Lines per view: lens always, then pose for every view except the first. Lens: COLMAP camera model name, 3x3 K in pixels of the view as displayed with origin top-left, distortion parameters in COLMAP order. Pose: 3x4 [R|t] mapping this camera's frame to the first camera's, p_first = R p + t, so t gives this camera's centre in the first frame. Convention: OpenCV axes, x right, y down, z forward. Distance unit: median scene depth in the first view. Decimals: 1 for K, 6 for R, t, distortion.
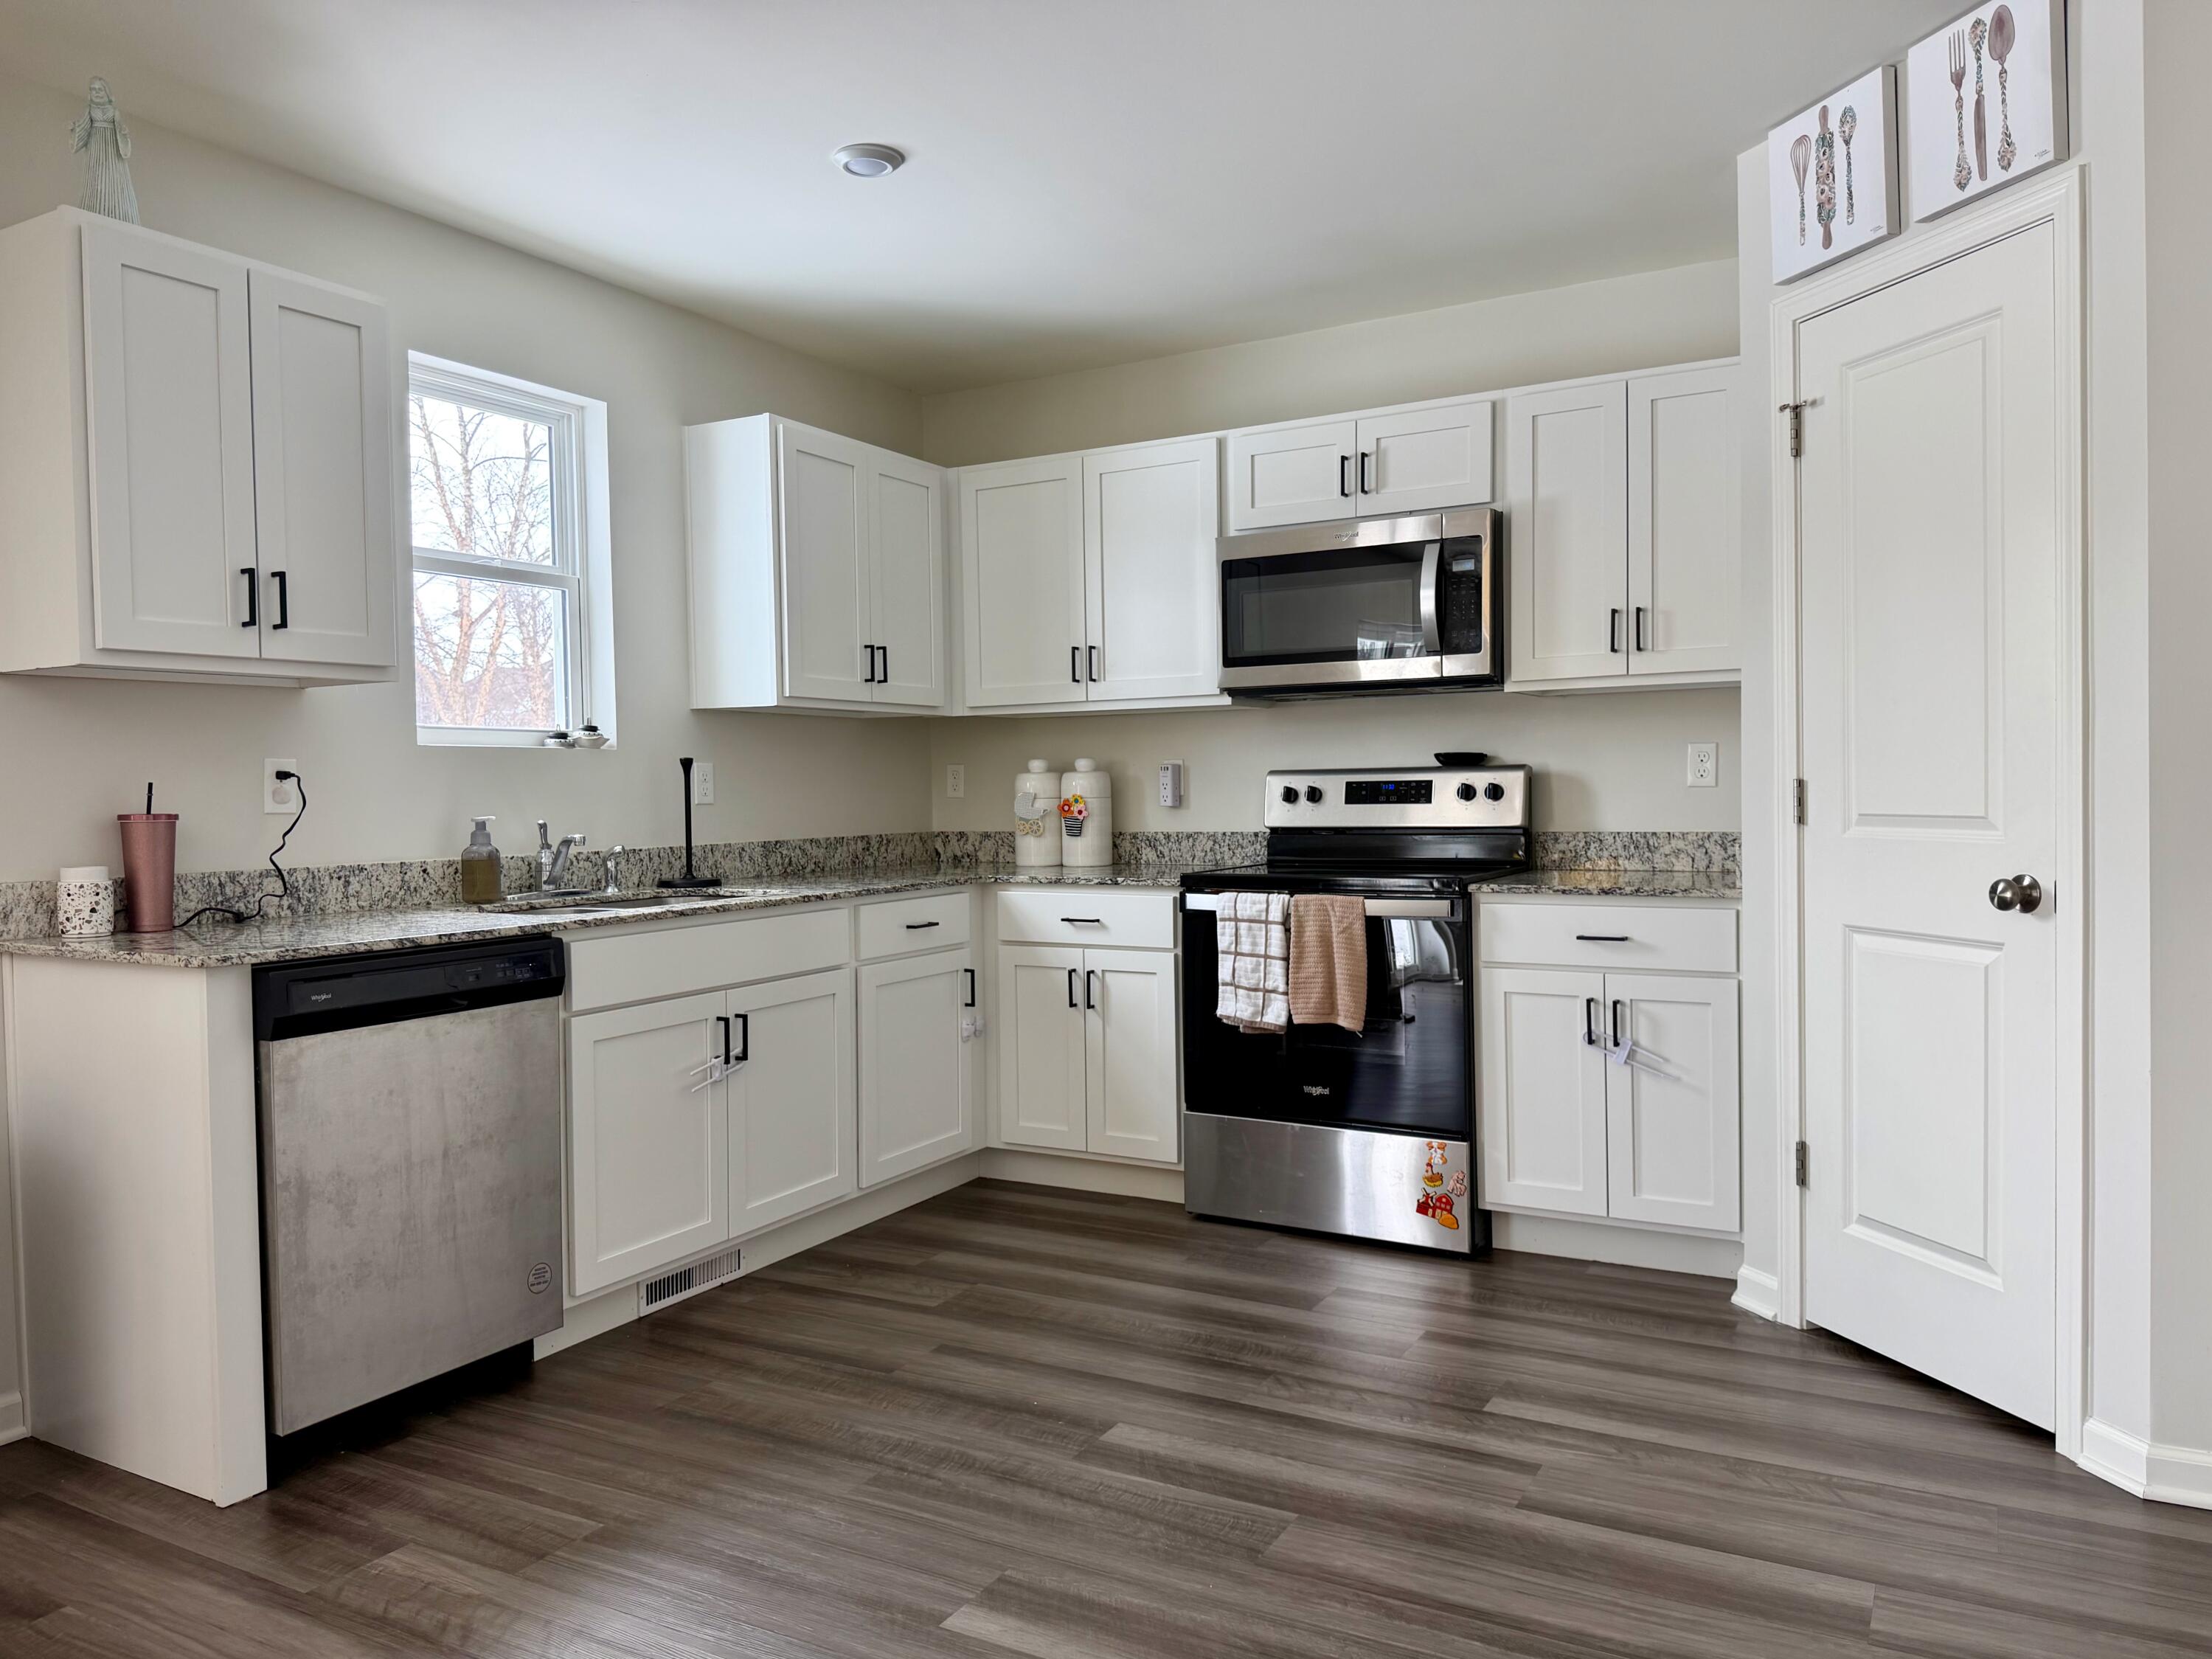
lens RADIAL K [[1547.9, 0, 1106.0], [0, 1547.9, 829.5], [0, 0, 1]] dist [0.087910, -0.098568]
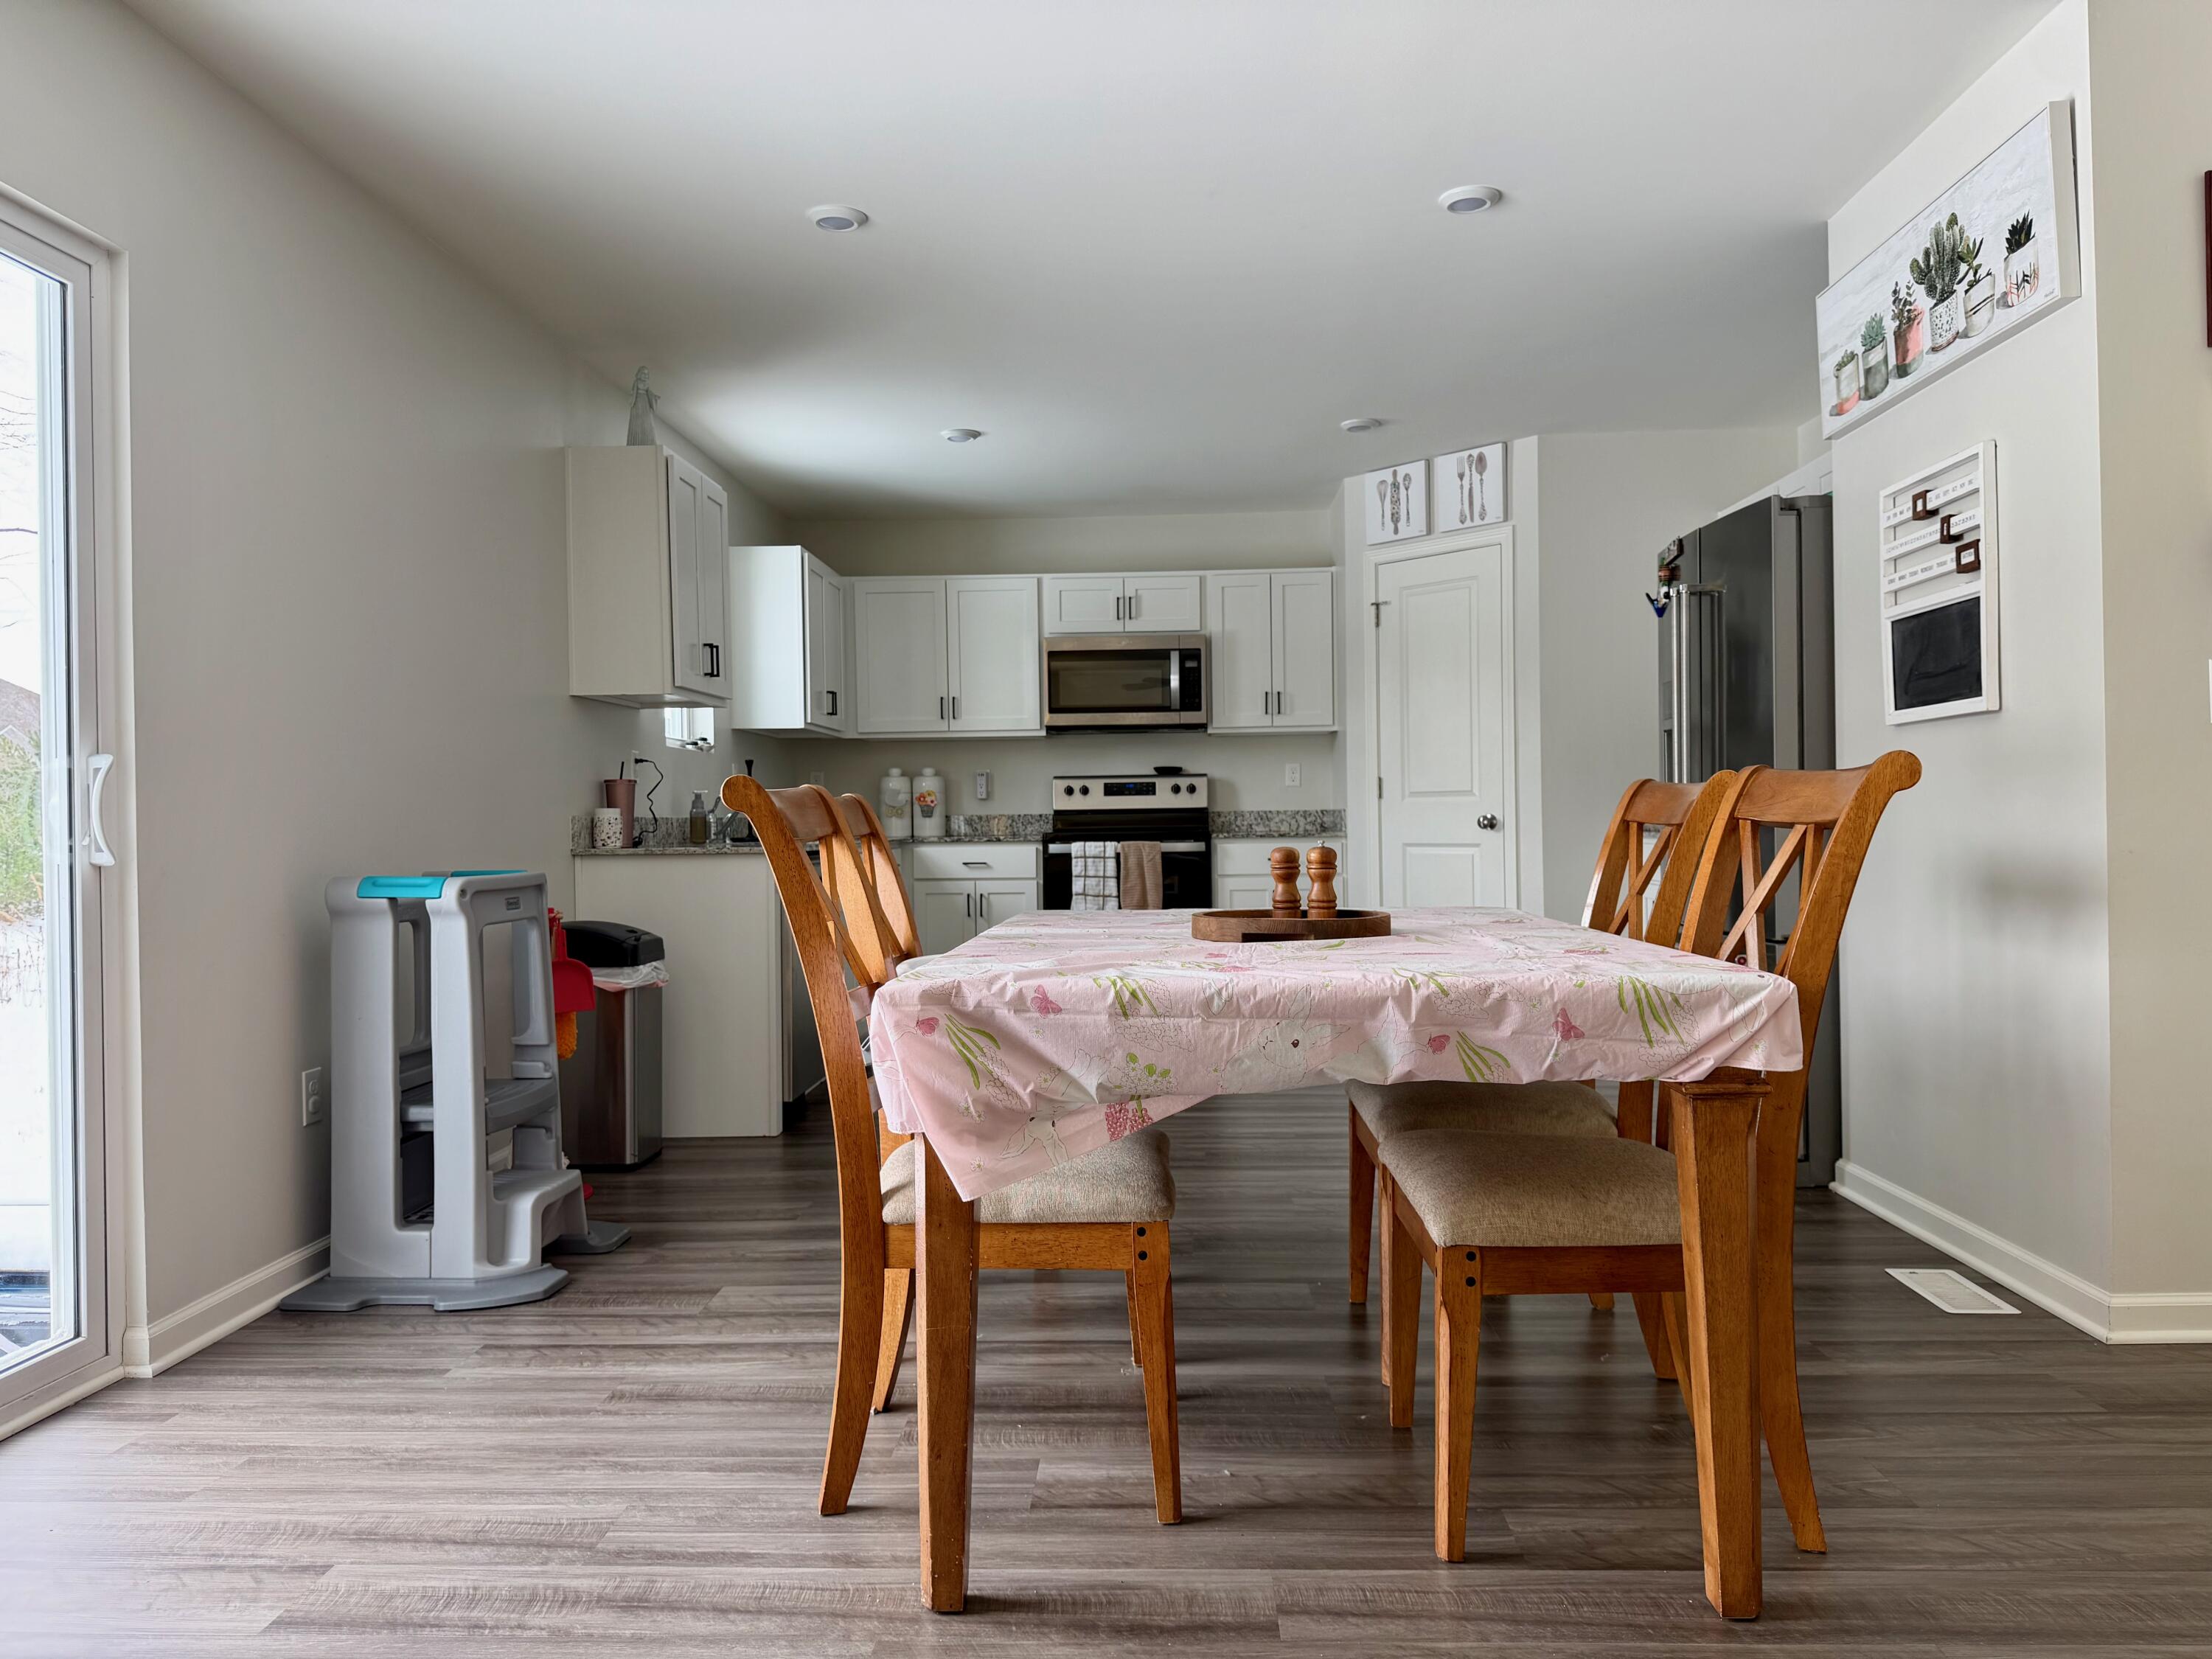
lens RADIAL K [[1518.4, 0, 1113.2], [0, 1518.4, 830.9], [0, 0, 1]] dist [0.231172, -0.337569]
pose [[0.891783, -0.002424, 0.452456, -0.680853], [0.013729, 0.999670, -0.021704, 0.067053], [-0.452254, 0.025567, 0.891523, -0.569884]]
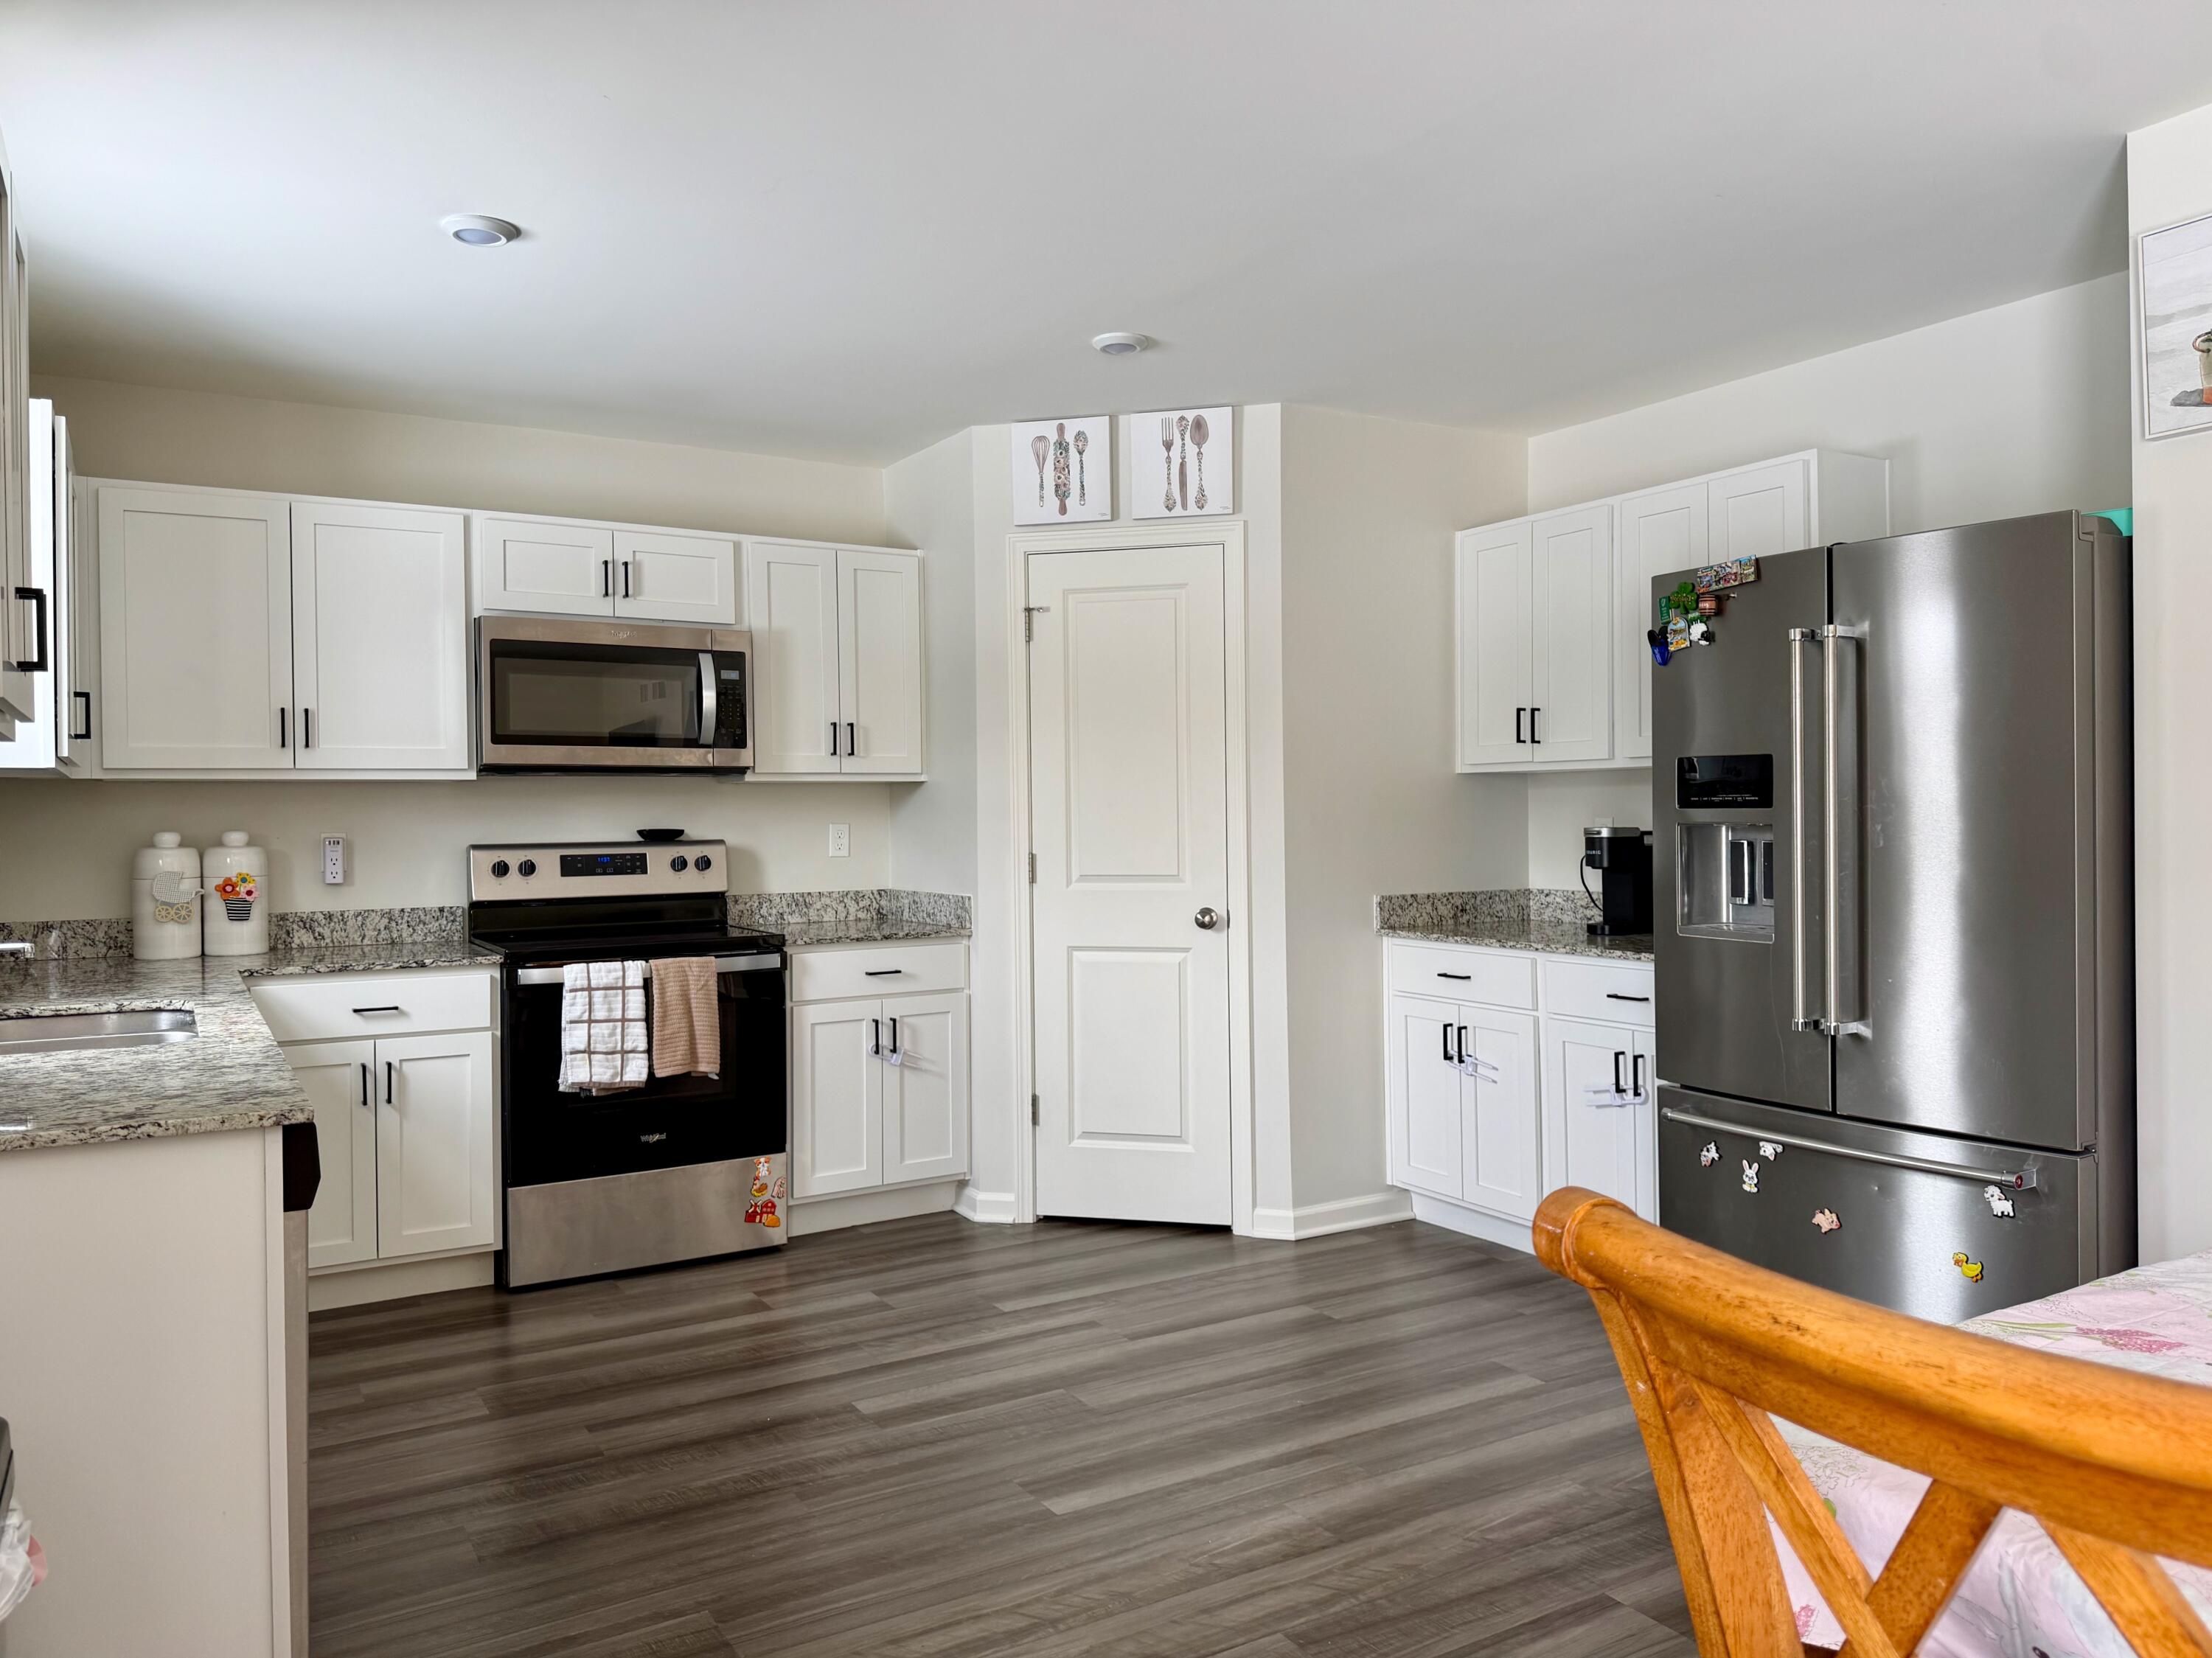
lens RADIAL K [[1547.8, 0, 1093.4], [0, 1547.8, 828.0], [0, 0, 1]] dist [0.186516, -0.363981]
pose [[0.507005, 0.002134, 0.861940, -0.675649], [0.027687, 0.999441, -0.018761, -0.022175], [-0.861498, 0.033376, 0.506662, 0.157682]]
